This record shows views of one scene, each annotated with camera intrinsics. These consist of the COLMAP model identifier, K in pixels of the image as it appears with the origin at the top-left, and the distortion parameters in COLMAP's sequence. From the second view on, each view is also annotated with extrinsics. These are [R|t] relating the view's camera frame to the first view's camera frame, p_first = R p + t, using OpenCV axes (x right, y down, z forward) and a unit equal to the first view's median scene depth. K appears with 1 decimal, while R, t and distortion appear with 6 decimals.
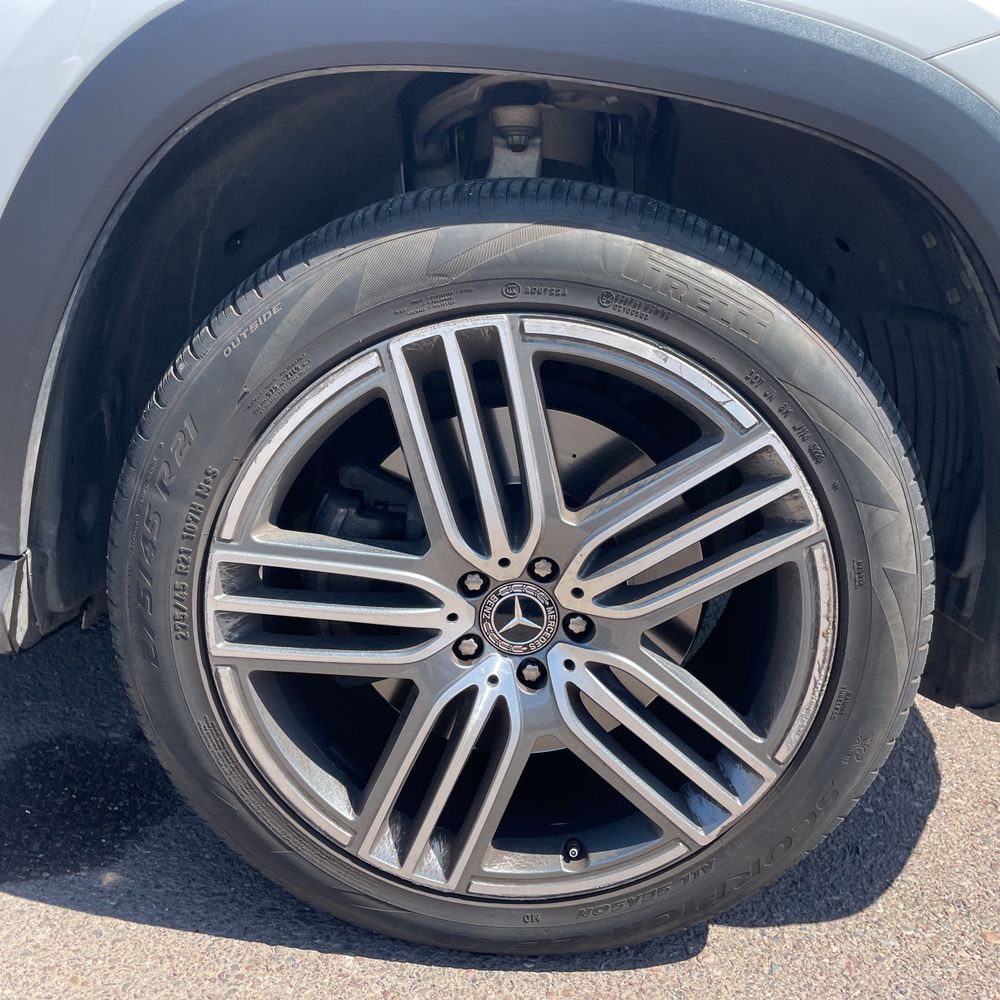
lens RADIAL K [[1002.9, 0, 507.3], [0, 1002.9, 489.5], [0, 0, 1]] dist [0.117720, -0.177695]
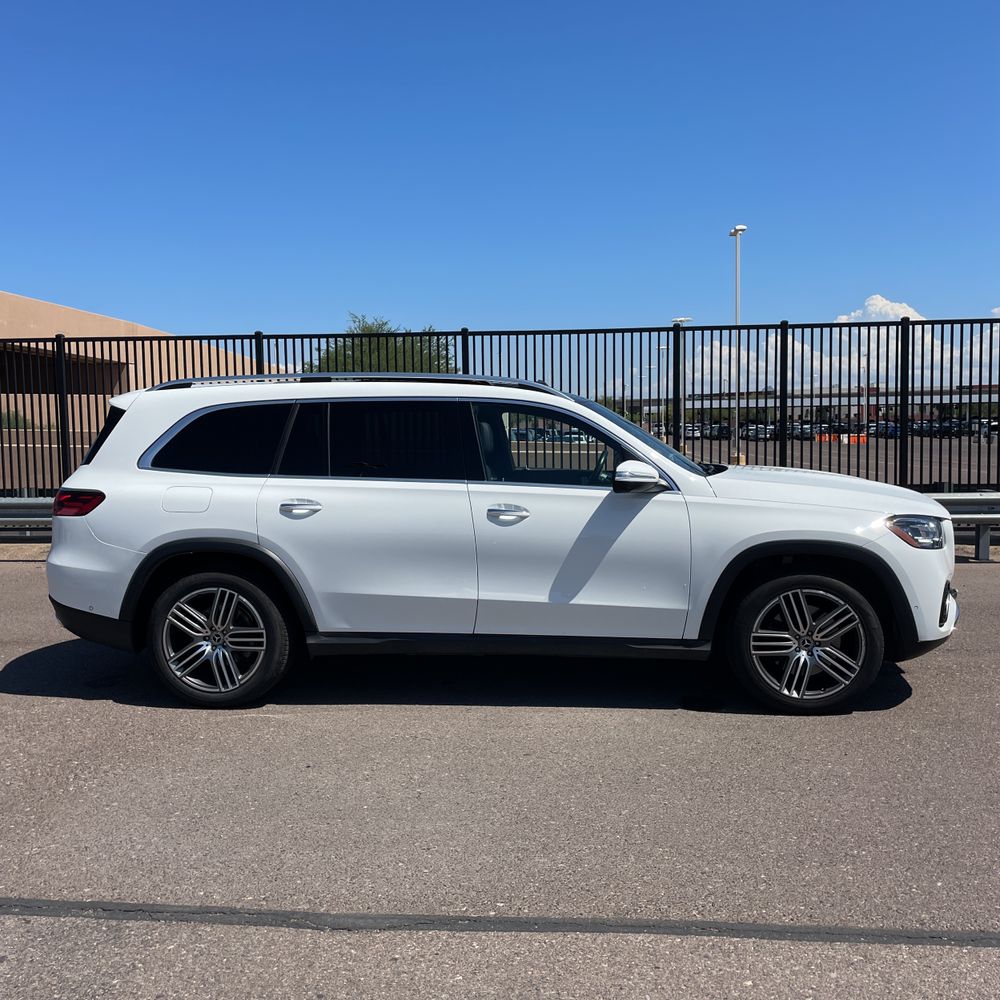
lens RADIAL K [[1002.9, 0, 507.3], [0, 1002.9, 489.5], [0, 0, 1]] dist [0.117720, -0.177695]
pose [[0.991514, -0.104019, -0.077977, -1.097993], [0.082549, 0.967138, -0.240478, 0.517140], [0.100429, 0.232001, 0.967517, -4.756548]]
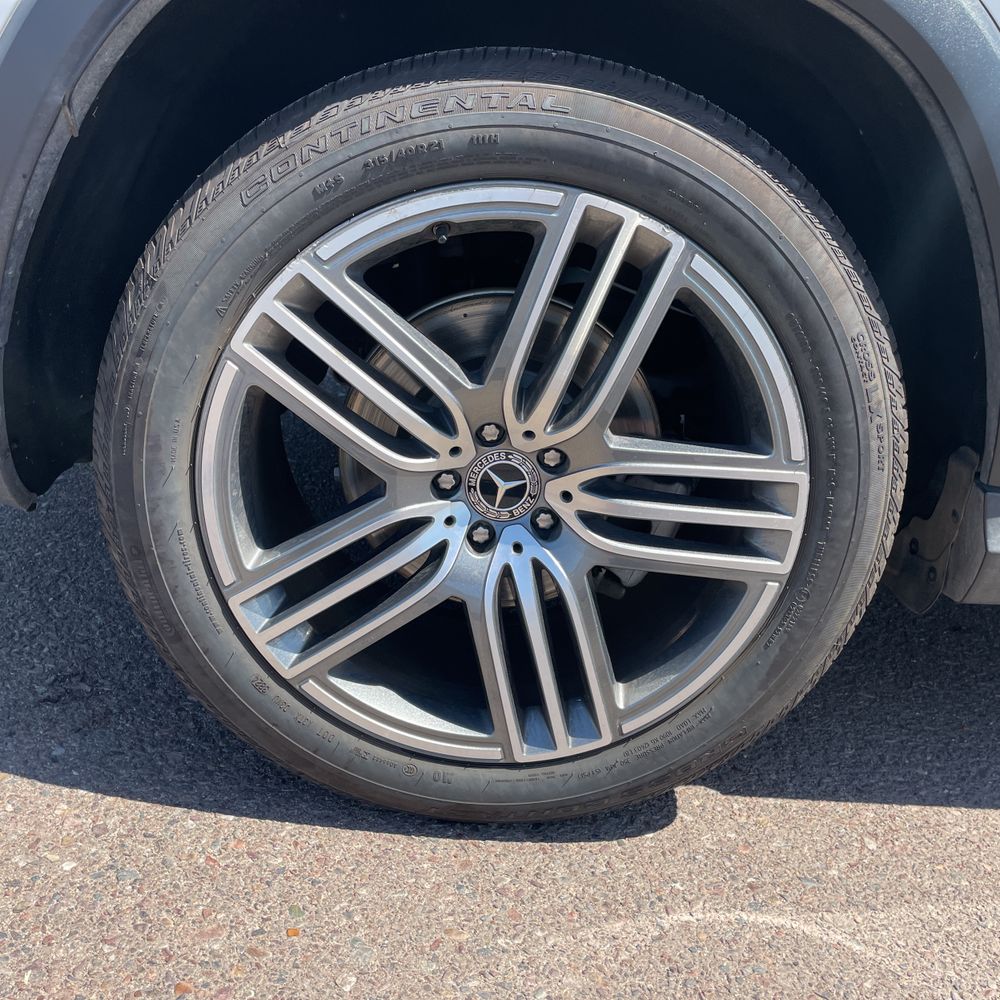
lens RADIAL K [[1002.9, 0, 507.3], [0, 1002.9, 489.5], [0, 0, 1]] dist [0.117720, -0.177695]
pose [[0.999058, -0.015652, 0.040483, -3.357757], [0.013942, 0.999012, 0.042196, -0.242809], [-0.041104, -0.041592, 0.998289, -0.081828]]
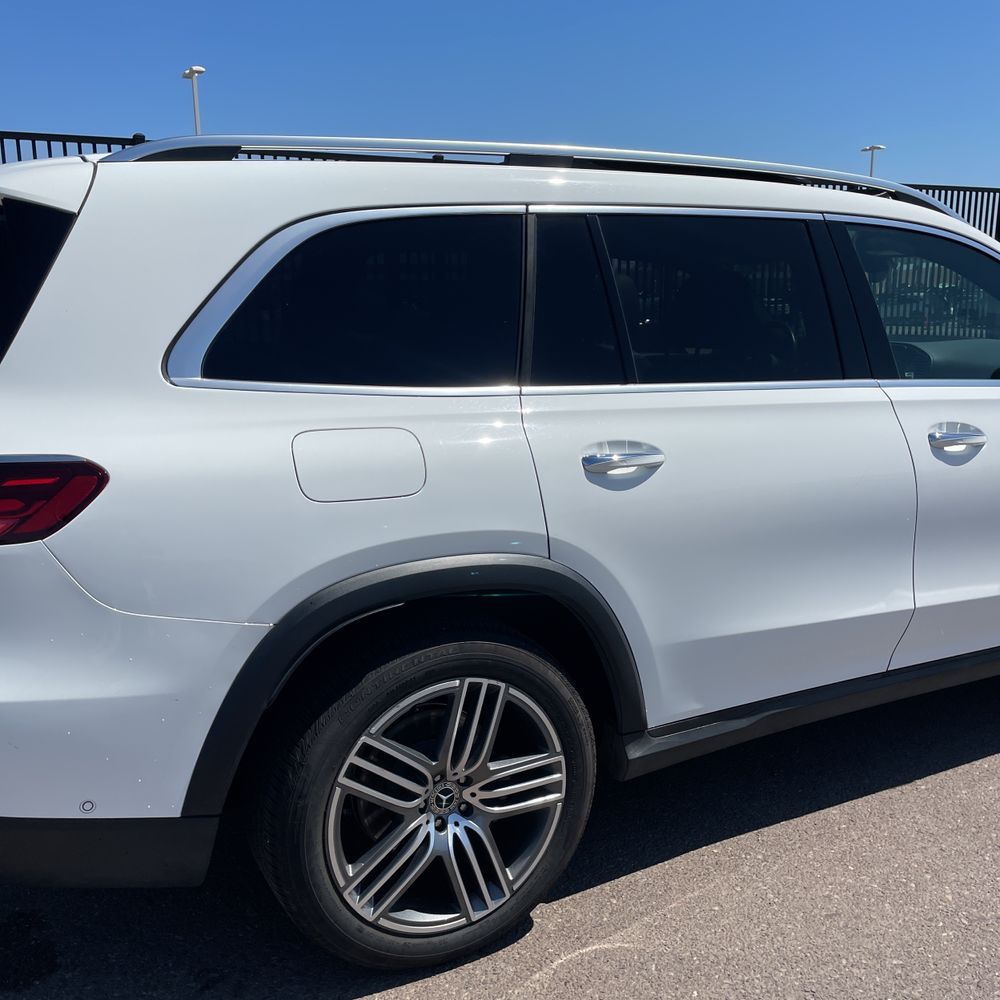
lens RADIAL K [[1002.9, 0, 507.3], [0, 1002.9, 489.5], [0, 0, 1]] dist [0.117720, -0.177695]
pose [[0.867739, -0.195311, 0.457038, -4.139197], [0.234087, 0.971778, -0.029160, -0.804508], [-0.438444, 0.132289, 0.888969, -1.308989]]
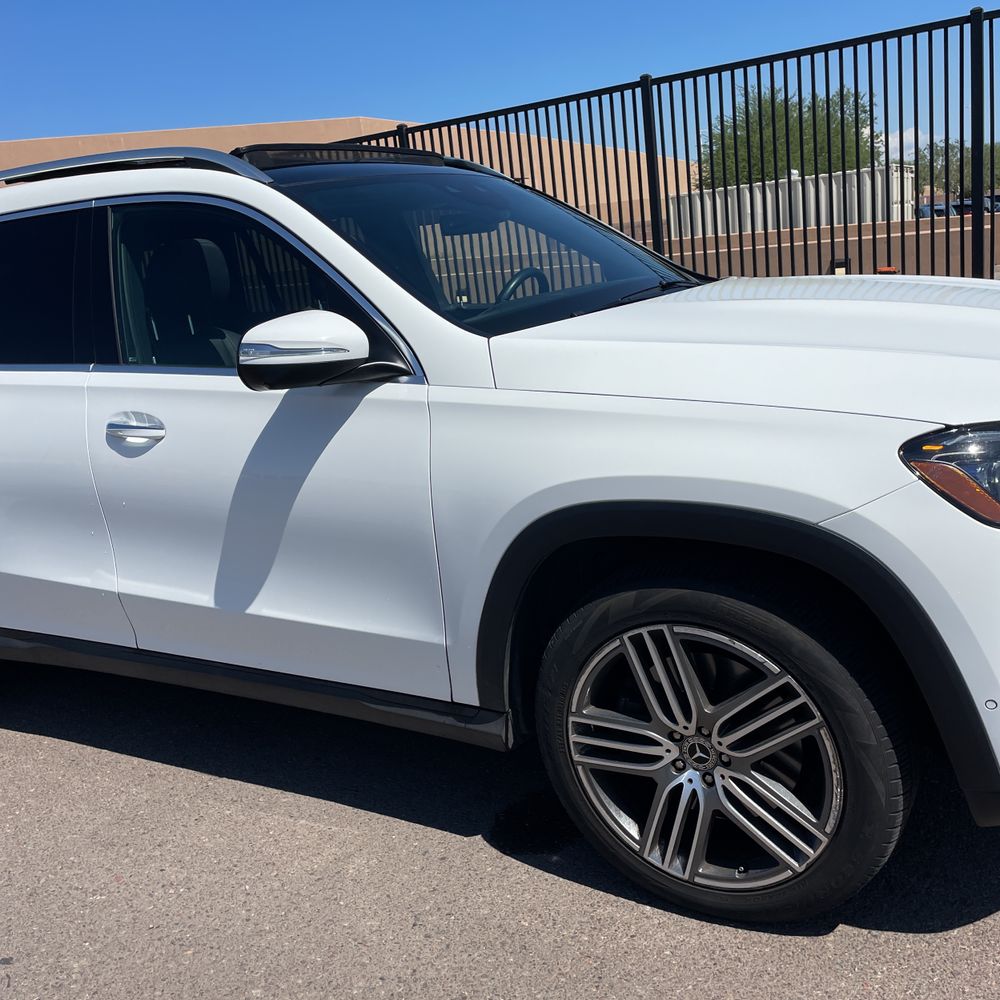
lens RADIAL K [[1002.9, 0, 507.3], [0, 1002.9, 489.5], [0, 0, 1]] dist [0.117720, -0.177695]
pose [[0.850336, -0.075628, -0.520777, 0.848240], [0.043233, 0.996314, -0.074093, -0.296788], [0.524461, 0.040489, 0.850471, -1.110911]]
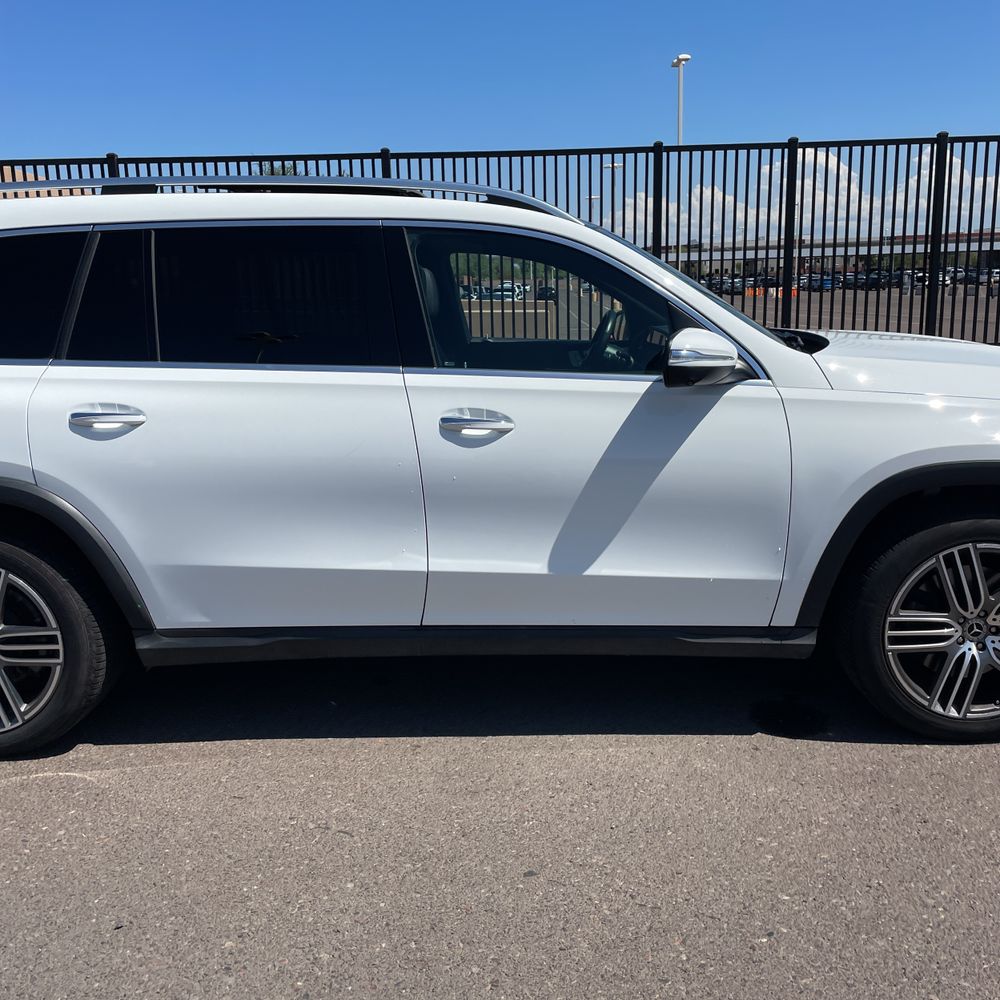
lens RADIAL K [[1002.9, 0, 507.3], [0, 1002.9, 489.5], [0, 0, 1]] dist [0.117720, -0.177695]
pose [[0.992924, -0.116789, -0.021492, -1.405689], [0.114173, 0.988651, -0.097645, -0.178020], [0.032652, 0.094500, 0.994989, -2.465760]]
